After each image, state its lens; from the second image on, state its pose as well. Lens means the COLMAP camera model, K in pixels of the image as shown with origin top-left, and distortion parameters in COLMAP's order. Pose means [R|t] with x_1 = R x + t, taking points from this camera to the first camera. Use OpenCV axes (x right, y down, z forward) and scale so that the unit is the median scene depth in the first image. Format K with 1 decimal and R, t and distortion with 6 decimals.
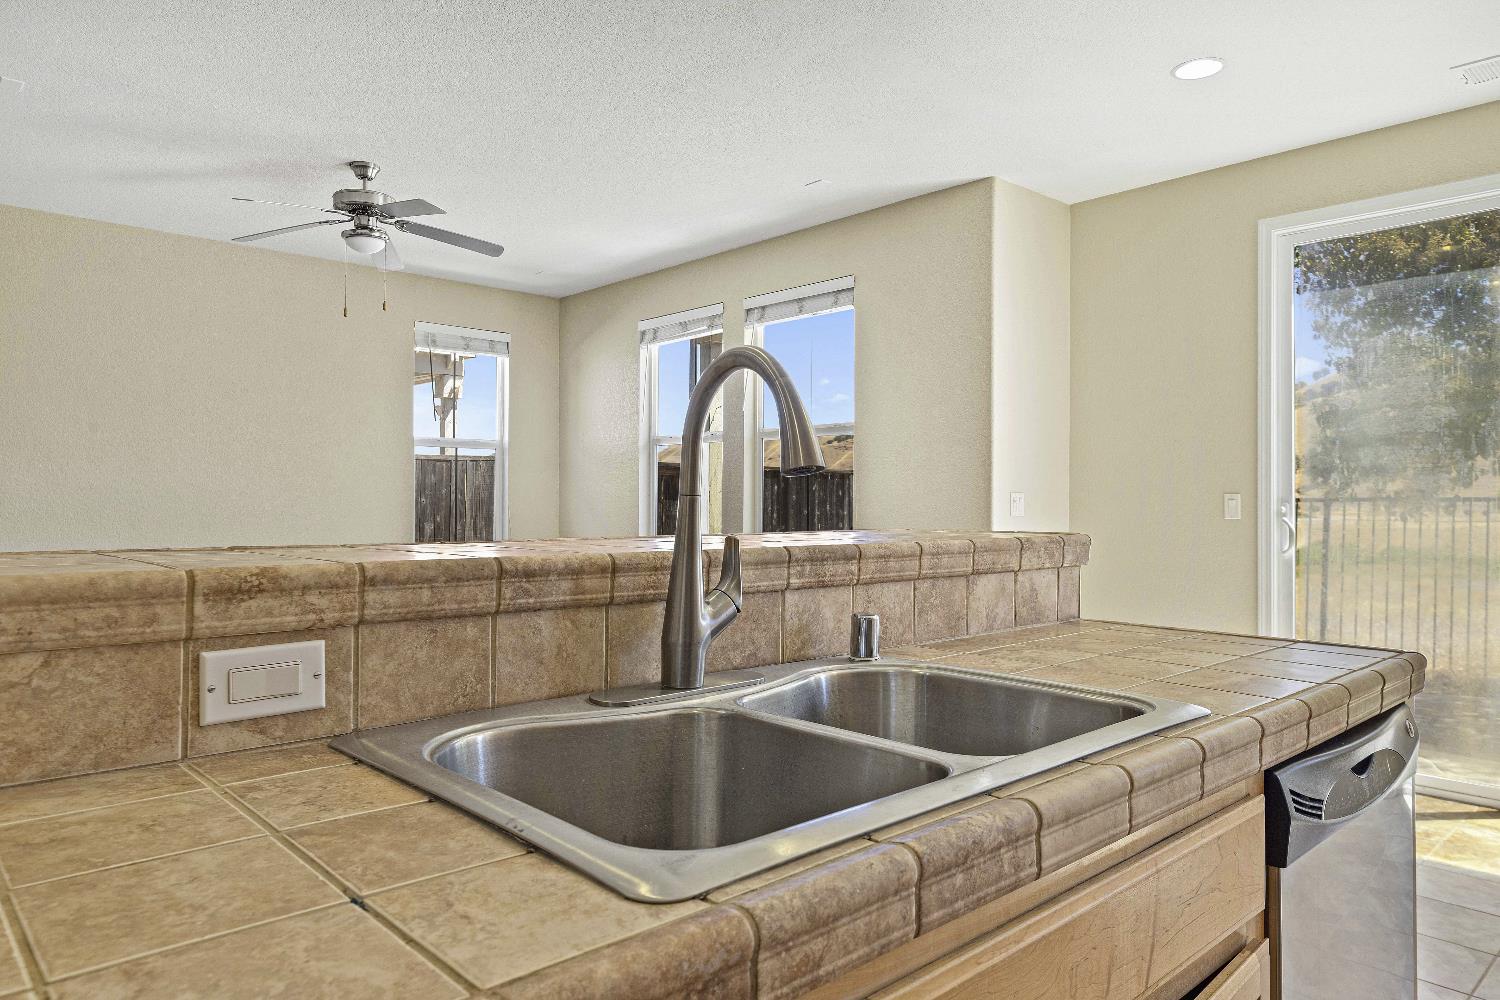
lens RADIAL K [[967.7, 0, 749.7], [0, 967.7, 495.9], [0, 0, 1]] dist [0.007500, 0.001920]
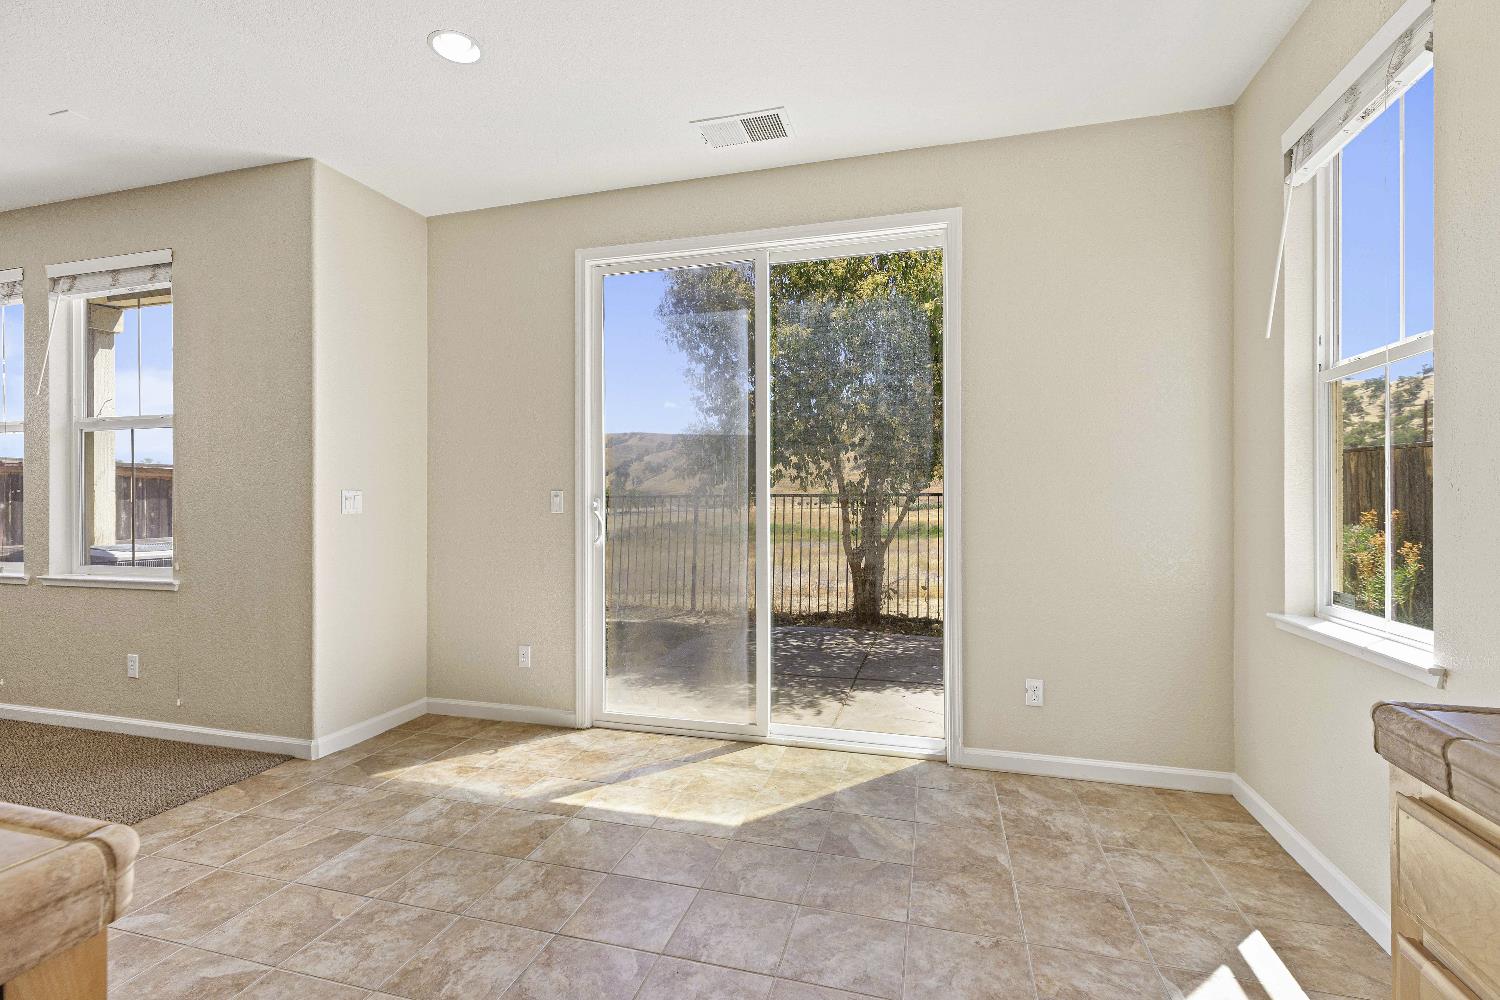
lens RADIAL K [[689.4, 0, 742.0], [0, 689.4, 497.3], [0, 0, 1]] dist [0.000405, -0.000113]
pose [[0.854415, -0.005616, 0.519560, 0.250968], [0.003665, 0.999982, 0.004783, 0.002133], [-0.519578, -0.002182, 0.854420, 0.194903]]
